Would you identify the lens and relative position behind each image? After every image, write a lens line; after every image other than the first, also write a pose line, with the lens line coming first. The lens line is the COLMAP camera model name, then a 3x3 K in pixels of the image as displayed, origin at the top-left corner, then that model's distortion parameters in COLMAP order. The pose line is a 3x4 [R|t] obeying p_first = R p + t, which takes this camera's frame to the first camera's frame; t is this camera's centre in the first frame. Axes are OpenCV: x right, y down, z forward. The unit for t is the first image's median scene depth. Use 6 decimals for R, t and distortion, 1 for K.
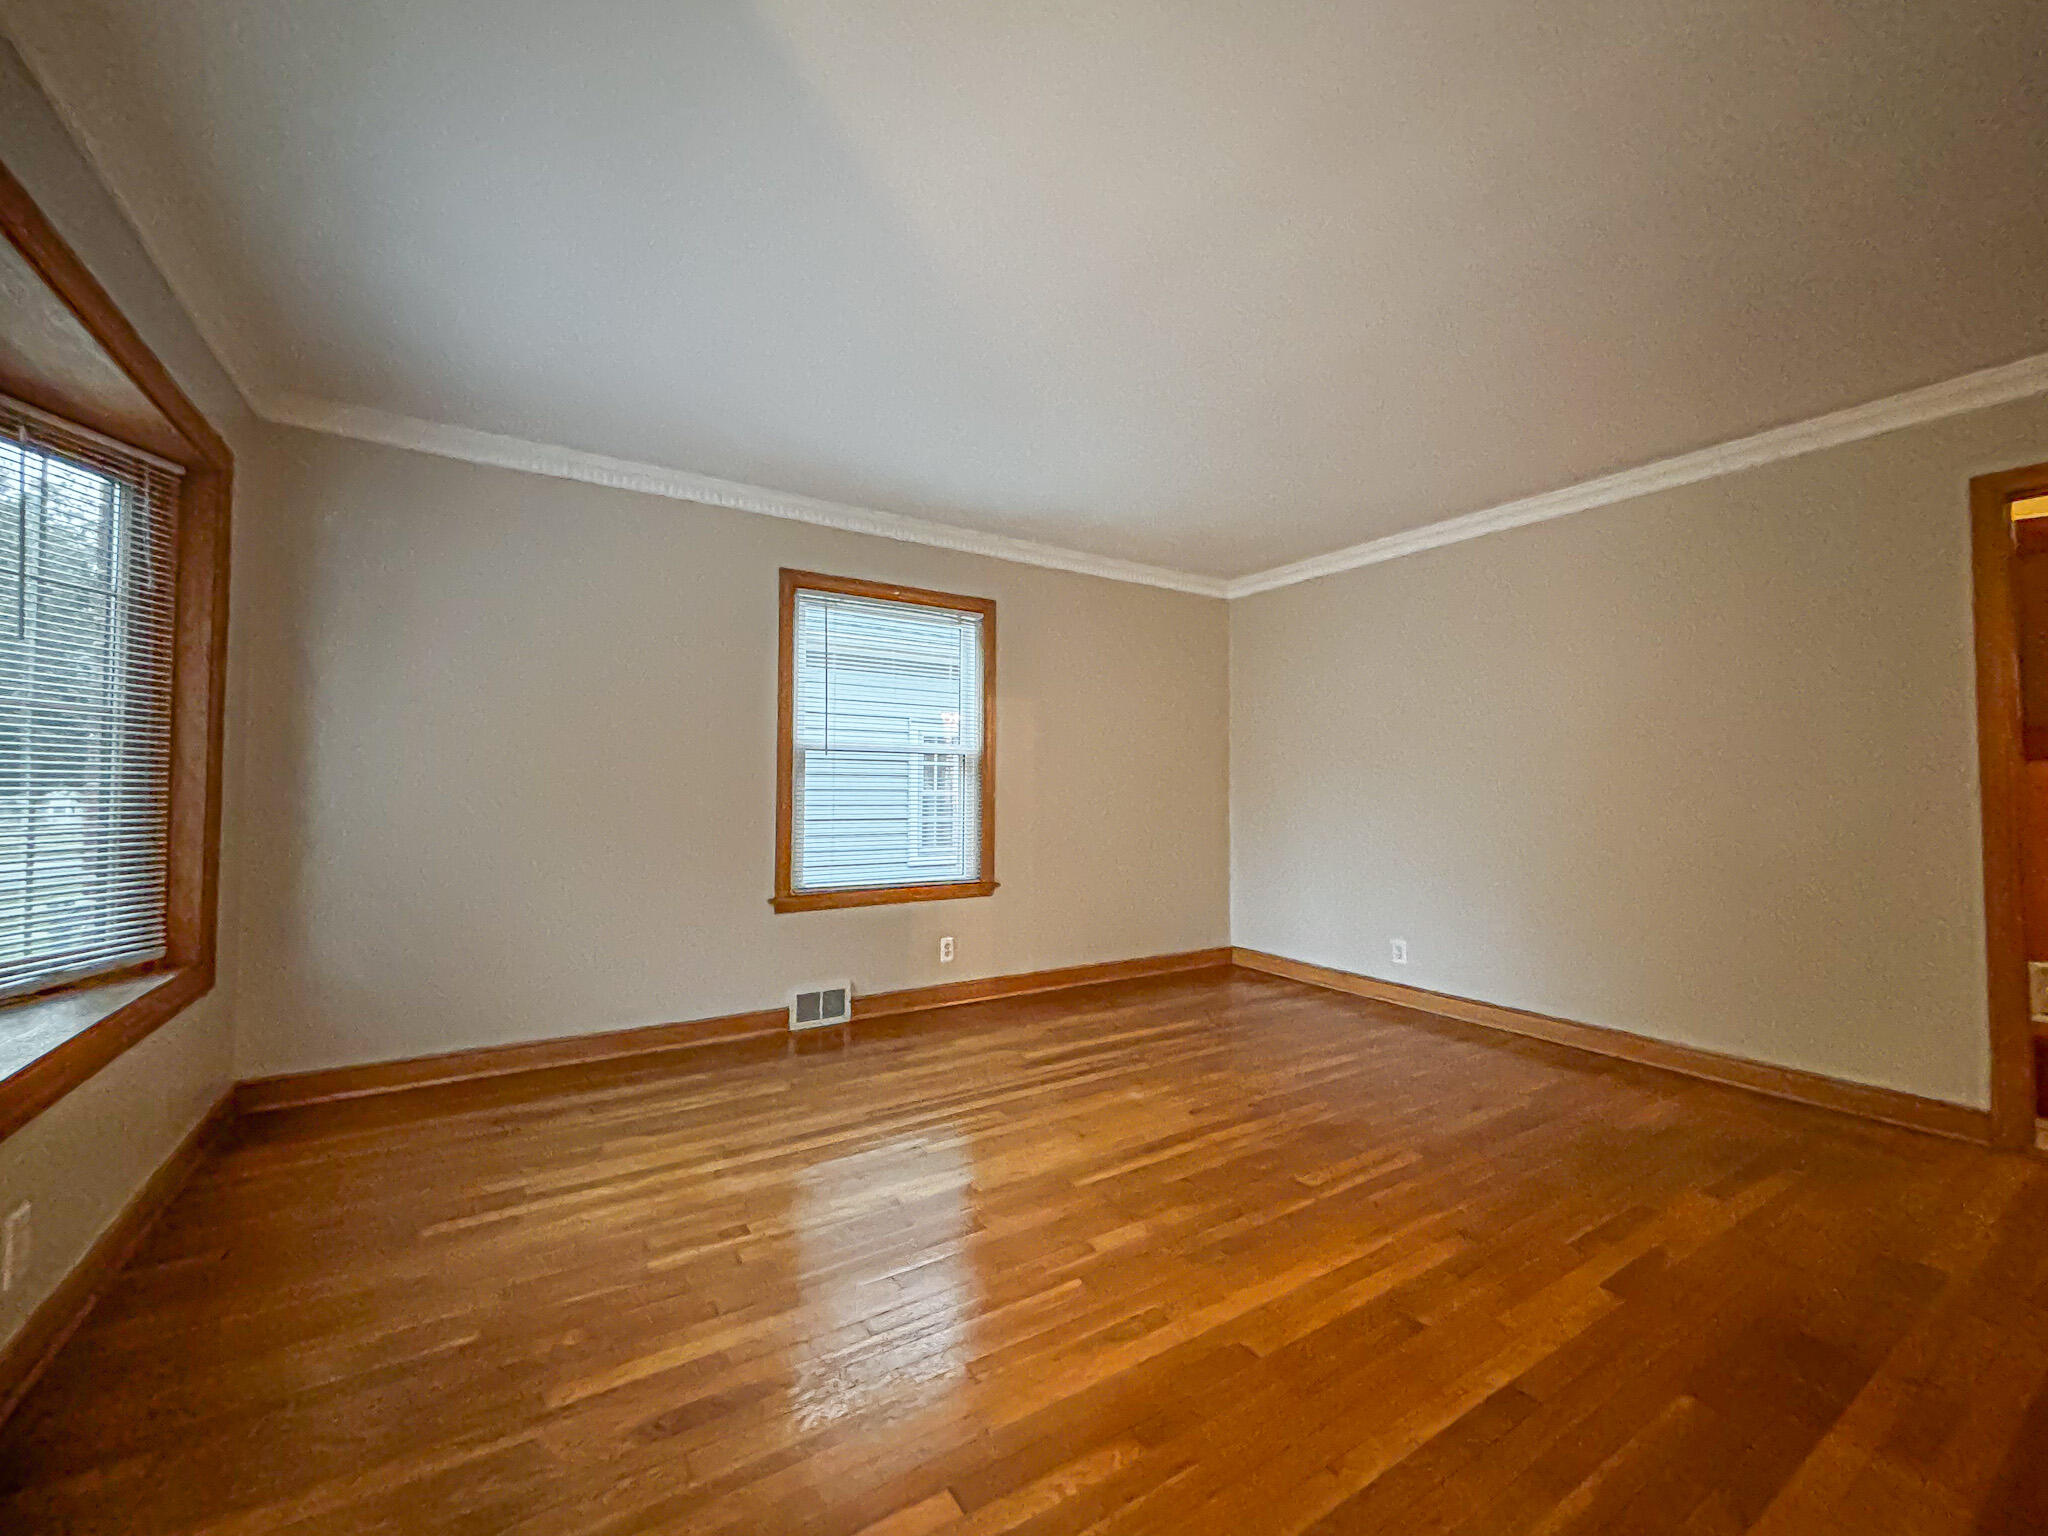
lens RADIAL K [[820.8, 0, 1022.9], [0, 820.8, 765.8], [0, 0, 1]] dist [0.002586, -0.000412]
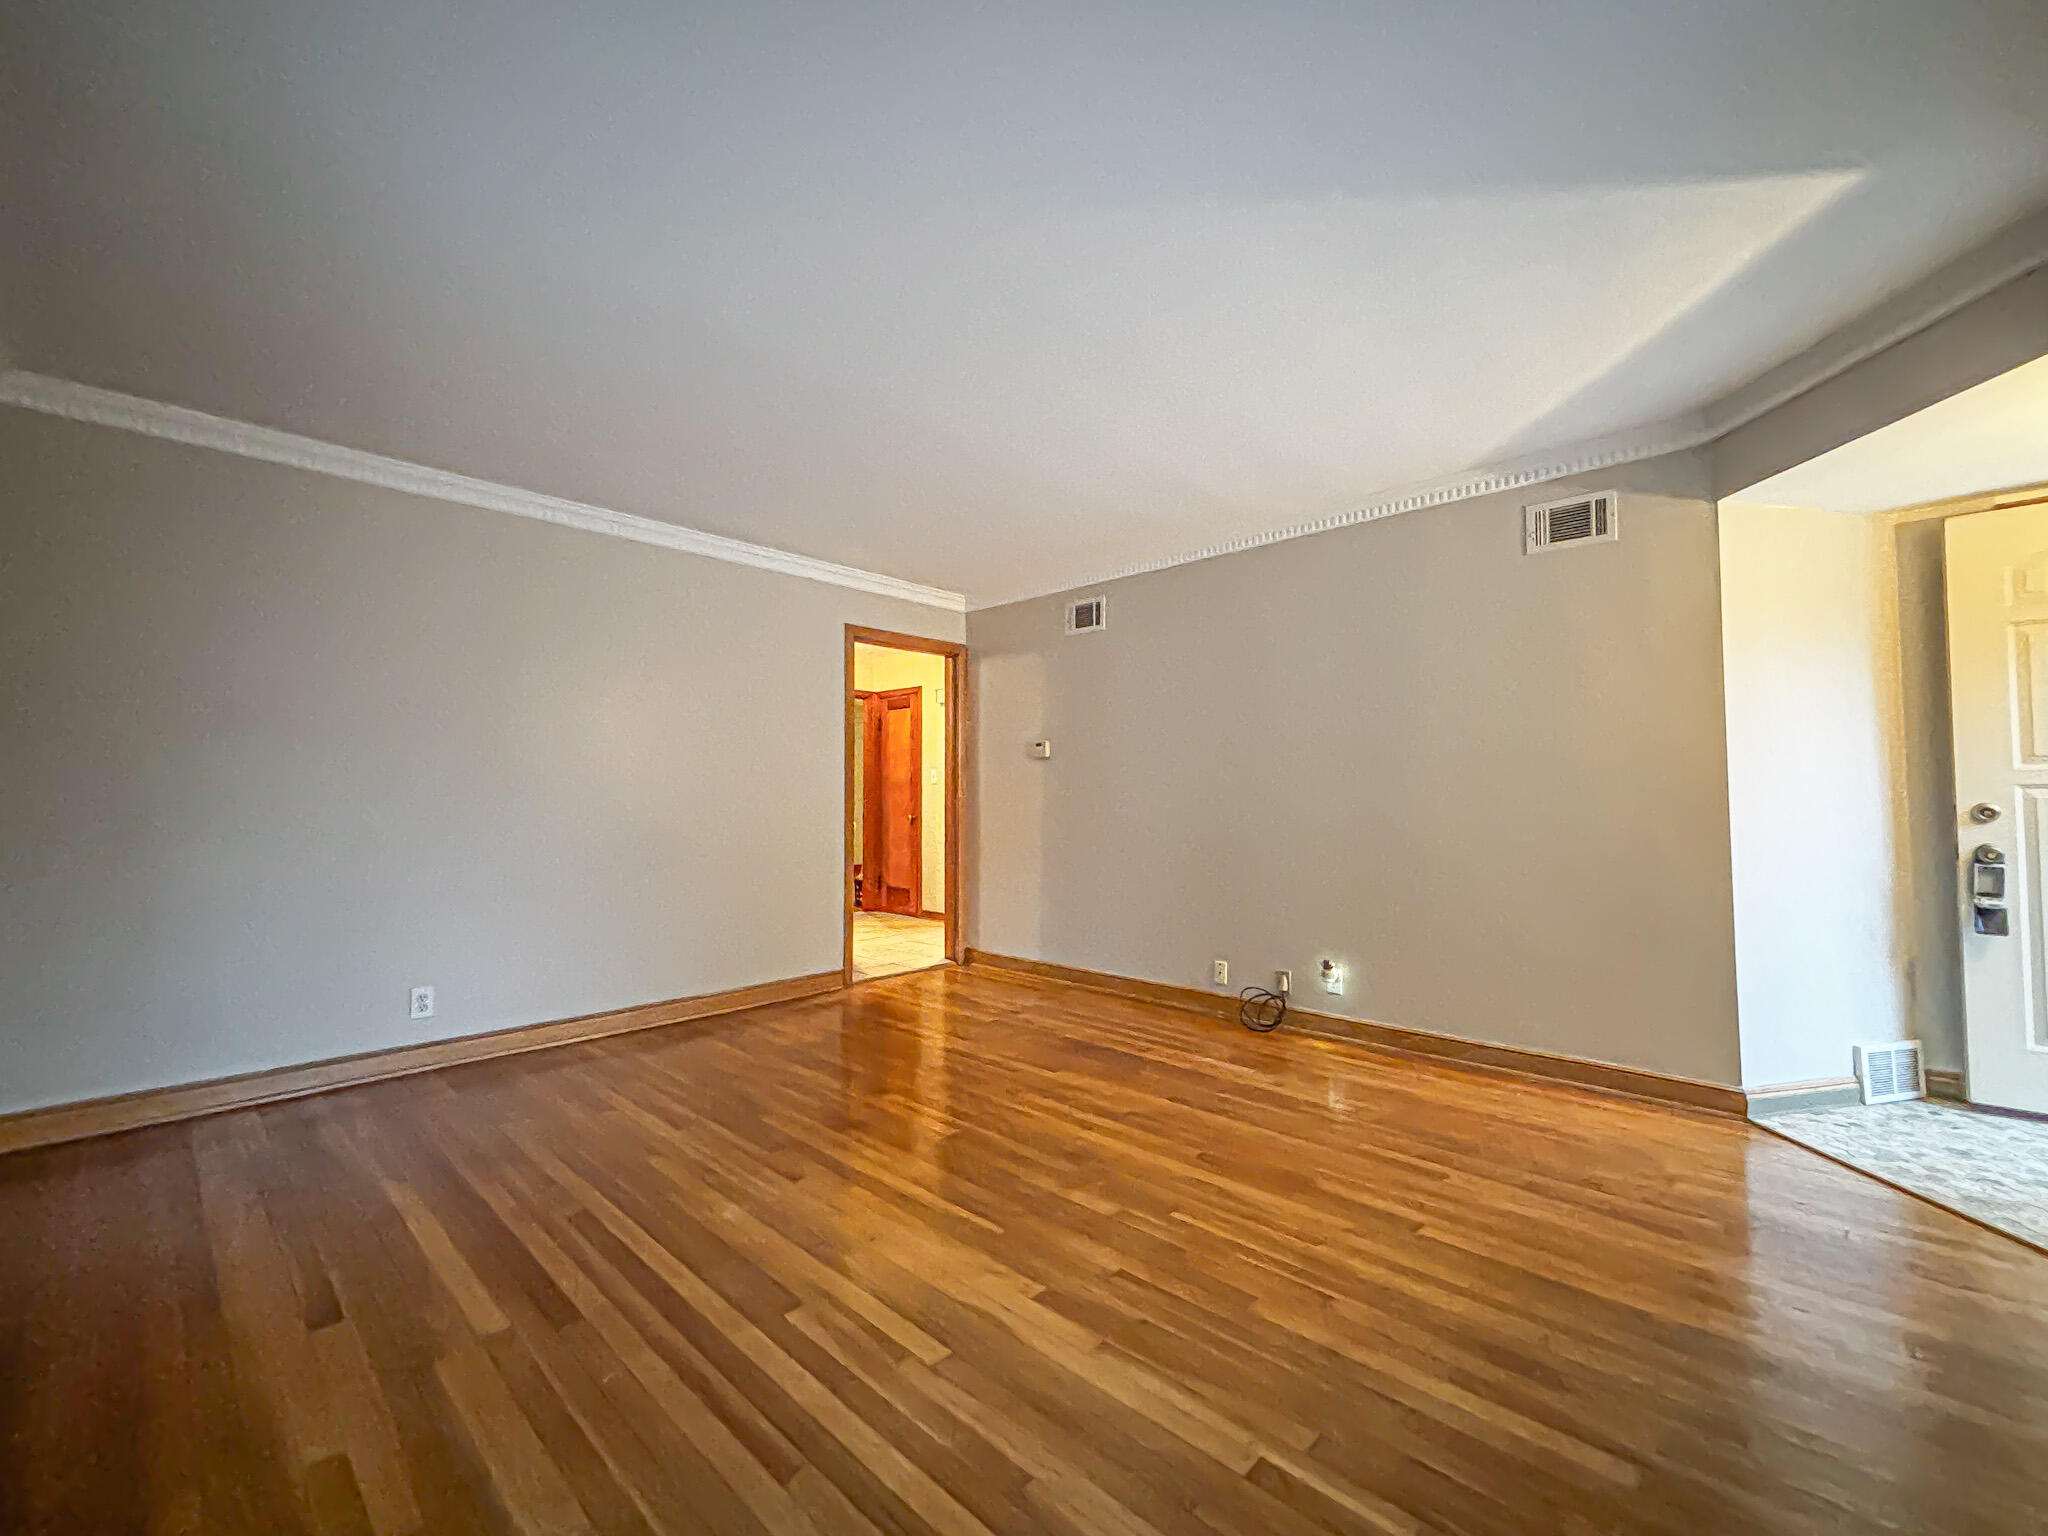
lens RADIAL K [[830.7, 0, 1021.3], [0, 830.7, 765.9], [0, 0, 1]] dist [0.004384, -0.000237]
pose [[-0.215978, 0.029583, 0.975950, -0.599523], [-0.022677, 0.999119, -0.035304, 0.020053], [-0.976135, -0.029757, -0.215117, 0.837840]]
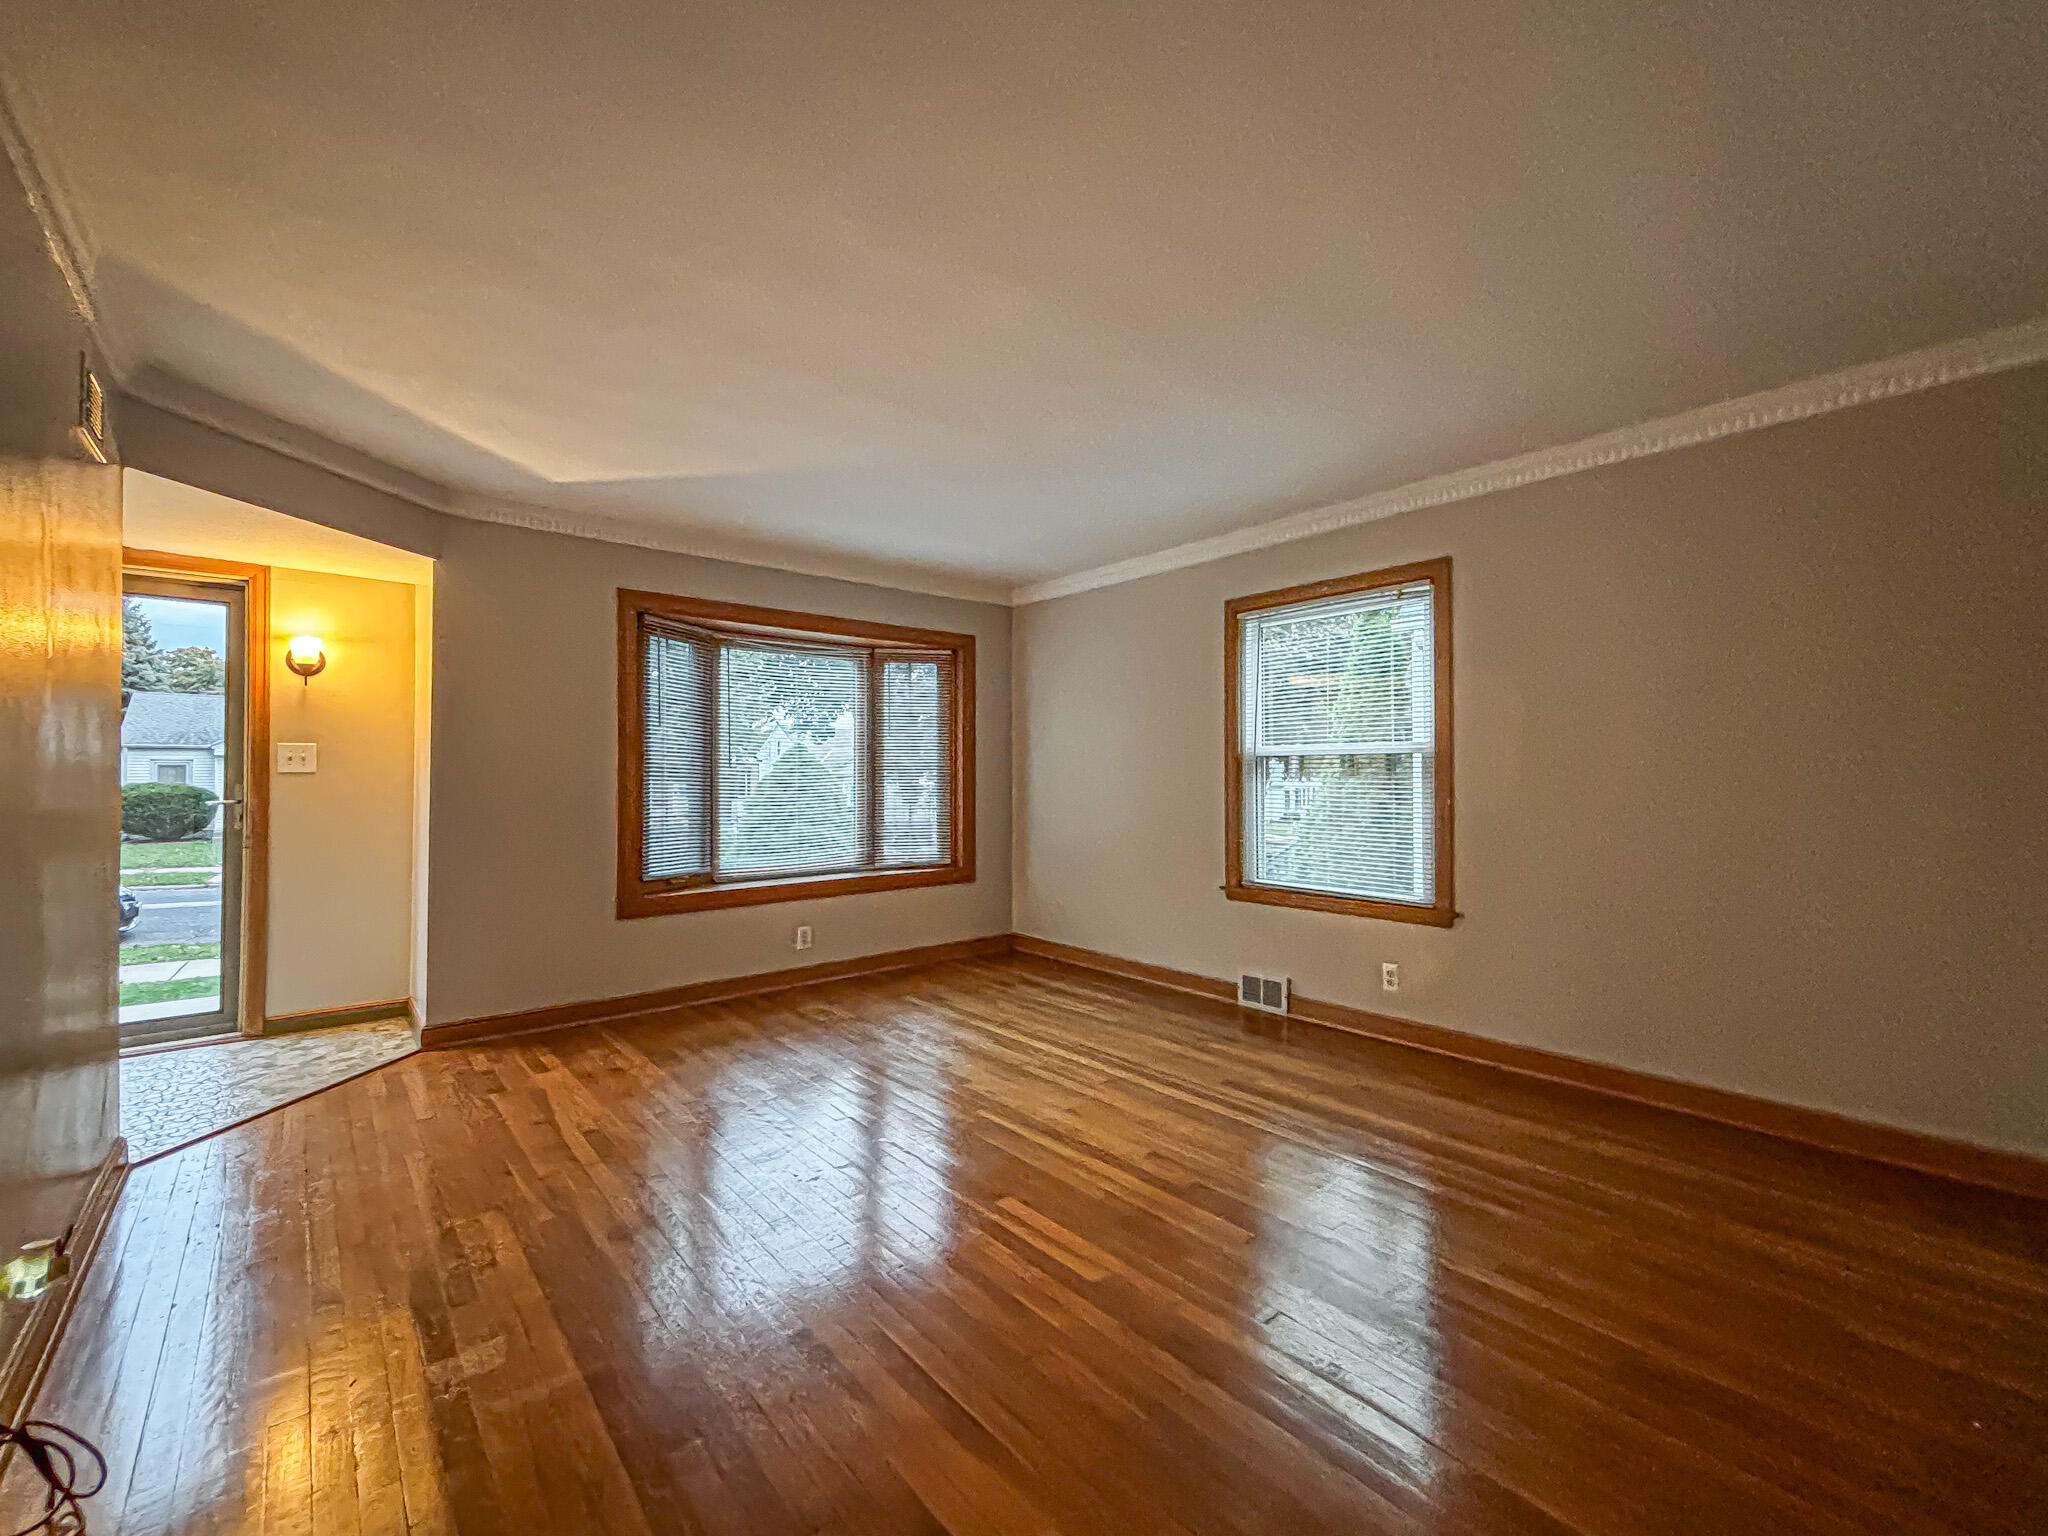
lens RADIAL K [[830.7, 0, 1021.3], [0, 830.7, 765.9], [0, 0, 1]] dist [0.004384, -0.000237]
pose [[0.152955, -0.017492, -0.988078, 0.941325], [0.026551, 0.999555, -0.013585, -0.000541], [0.987876, -0.024157, 0.153351, 0.616793]]
